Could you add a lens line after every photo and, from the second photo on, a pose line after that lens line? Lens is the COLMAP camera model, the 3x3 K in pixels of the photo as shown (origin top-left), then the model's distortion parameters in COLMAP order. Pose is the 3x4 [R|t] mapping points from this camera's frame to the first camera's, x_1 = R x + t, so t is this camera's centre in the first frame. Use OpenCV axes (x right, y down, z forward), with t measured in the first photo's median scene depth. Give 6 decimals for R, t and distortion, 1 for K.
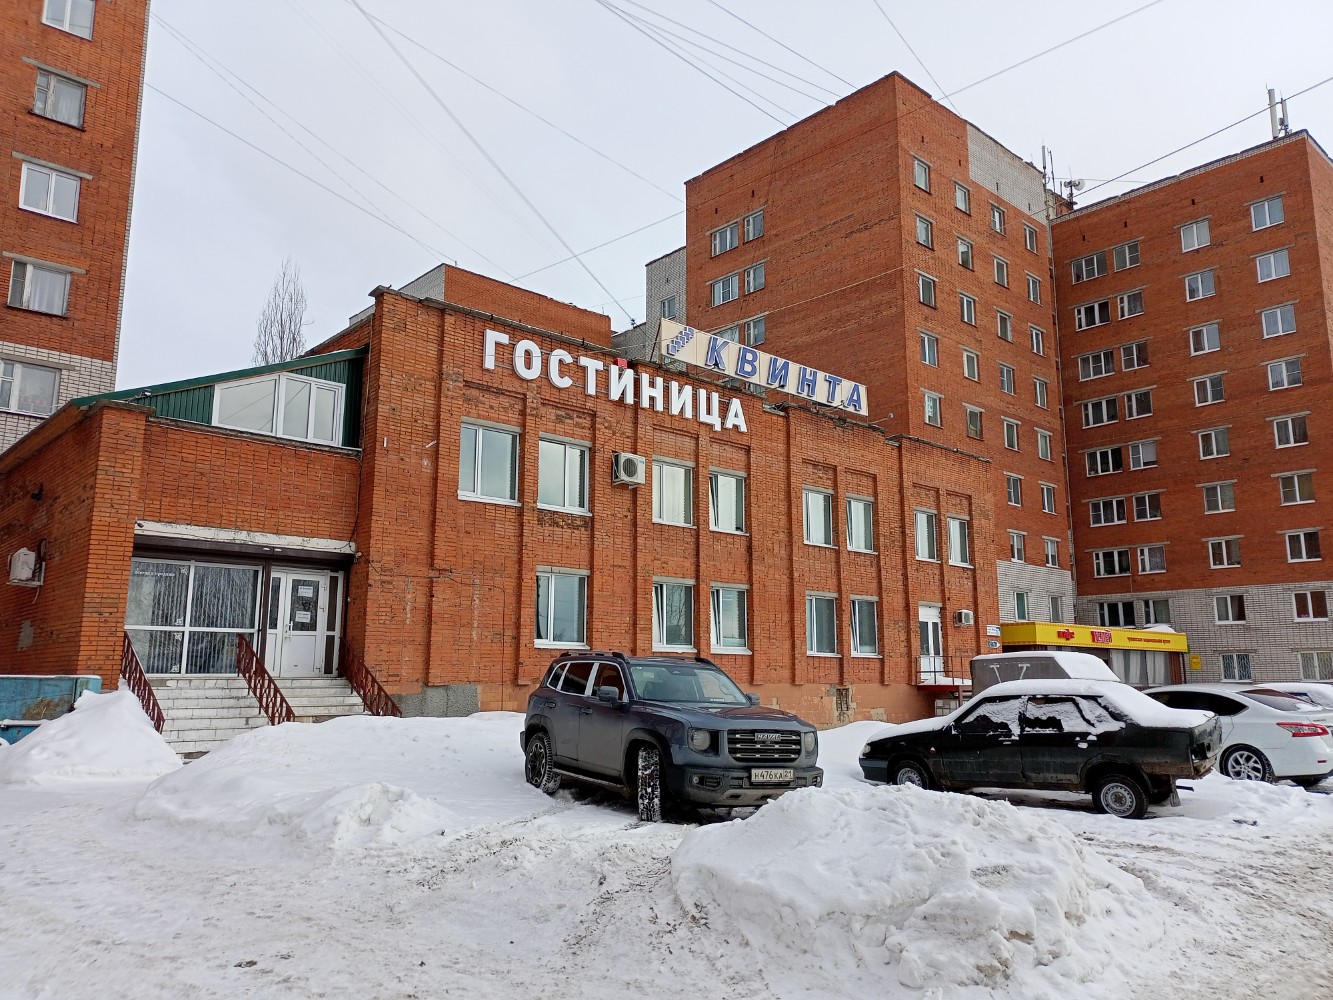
lens RADIAL K [[998.0, 0, 666.5], [0, 998.0, 500.0], [0, 0, 1]] dist [0.075863, -0.084614]
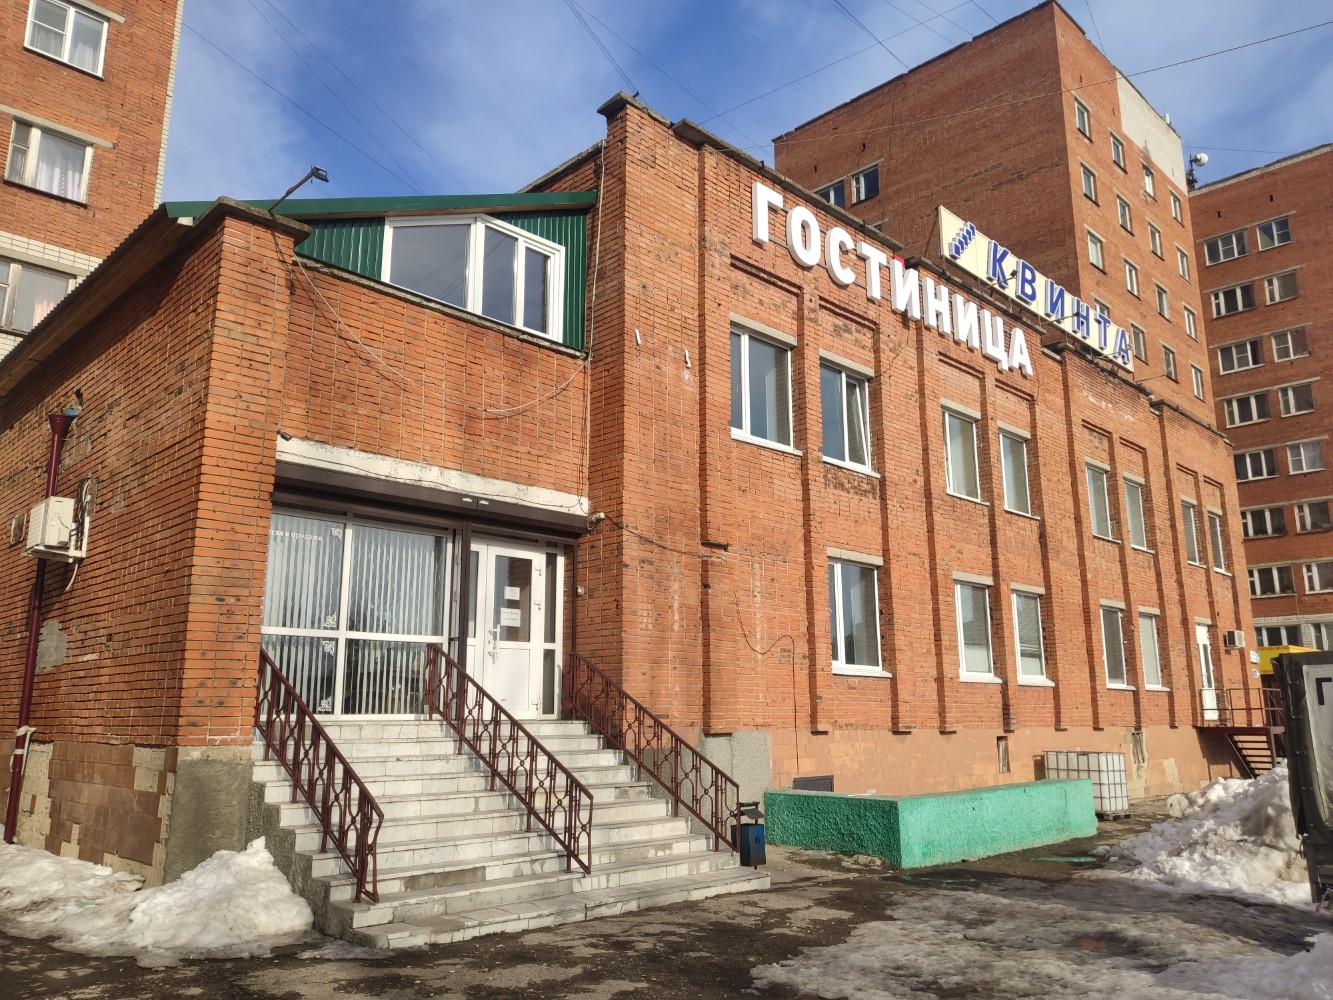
lens RADIAL K [[1007.1, 0, 666.5], [0, 1007.1, 500.0], [0, 0, 1]] dist [0.050410, -0.067691]
pose [[0.999367, 0.005596, 0.035141, -0.236191], [-0.004434, 0.999444, -0.033045, 0.053024], [-0.035306, 0.032868, 0.998836, 0.319896]]
